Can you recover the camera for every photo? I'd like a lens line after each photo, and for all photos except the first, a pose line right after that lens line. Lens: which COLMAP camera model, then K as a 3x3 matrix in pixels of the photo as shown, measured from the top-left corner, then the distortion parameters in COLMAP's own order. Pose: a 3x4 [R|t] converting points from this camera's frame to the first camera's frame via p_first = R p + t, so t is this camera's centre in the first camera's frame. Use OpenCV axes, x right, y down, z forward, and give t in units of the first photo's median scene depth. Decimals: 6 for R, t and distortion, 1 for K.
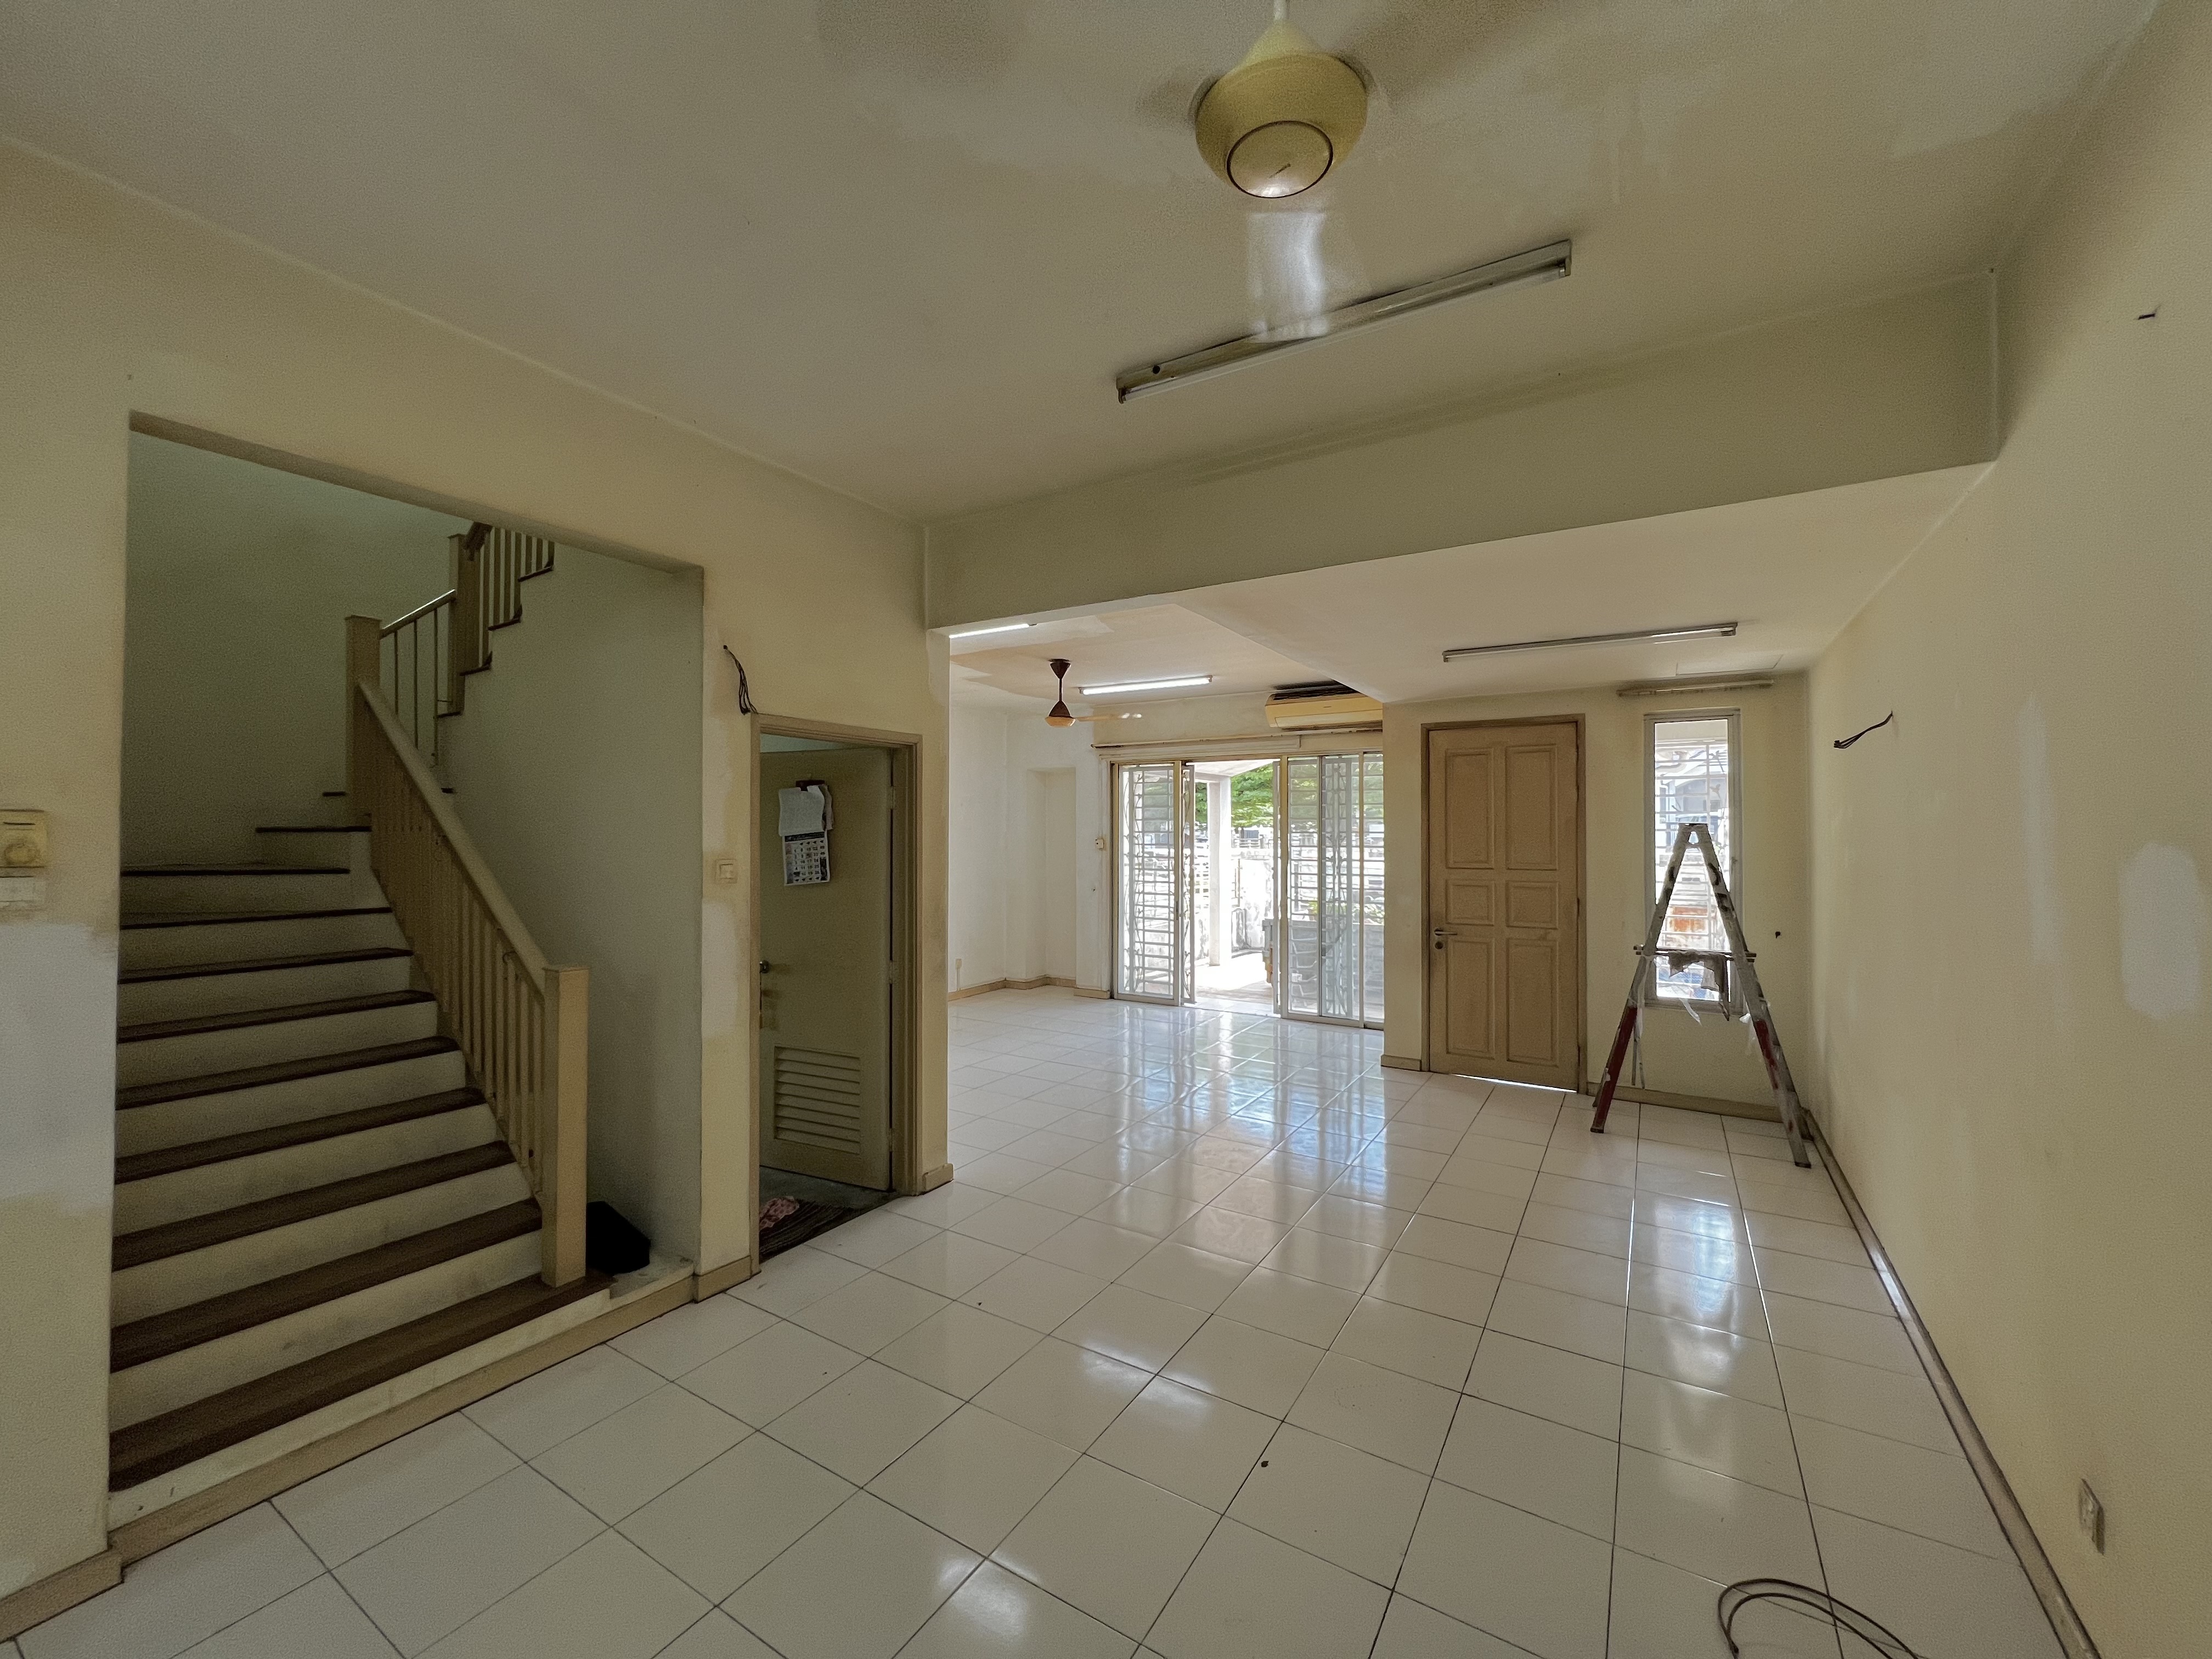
lens RADIAL K [[887.0, 0, 1106.0], [0, 887.0, 829.5], [0, 0, 1]] dist [-0.000503, 0.000075]
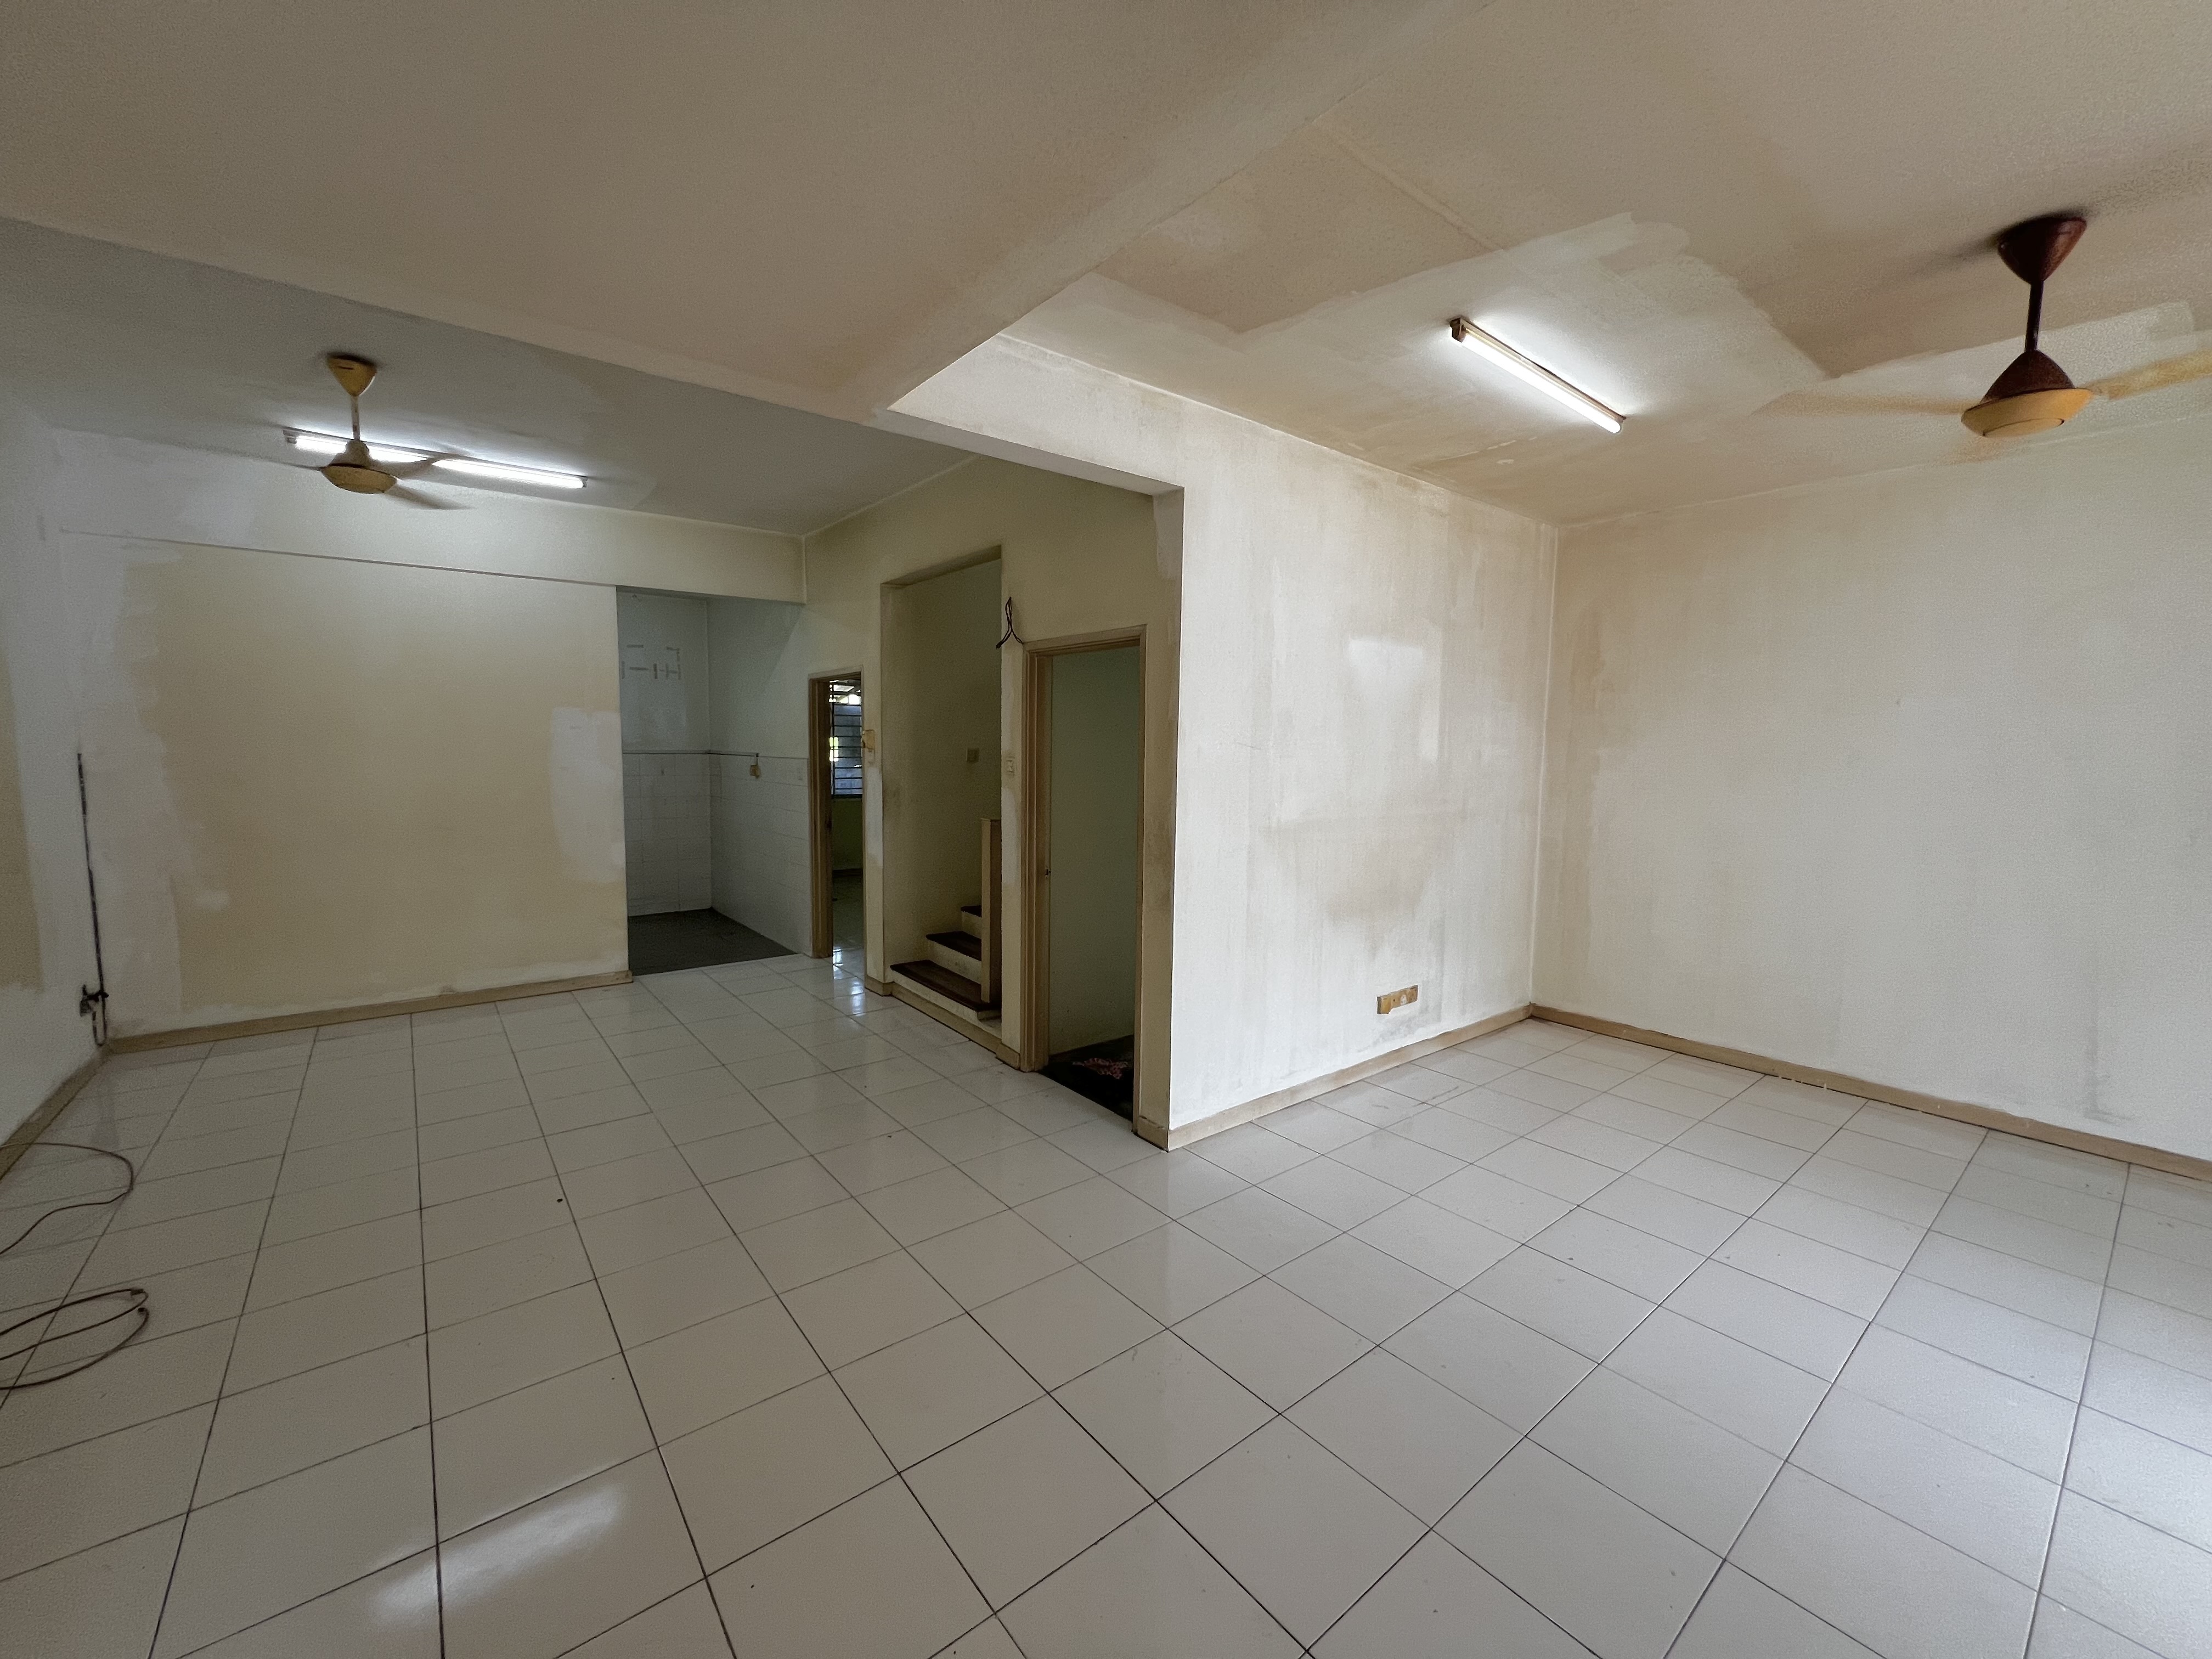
lens RADIAL K [[893.2, 0, 1106.0], [0, 893.2, 829.5], [0, 0, 1]] dist [-0.007949, 0.003224]
pose [[-0.334128, 0.080276, -0.939103, 0.621271], [-0.006537, 0.996145, 0.087478, 0.017672], [0.942505, 0.035368, -0.332315, 1.214682]]
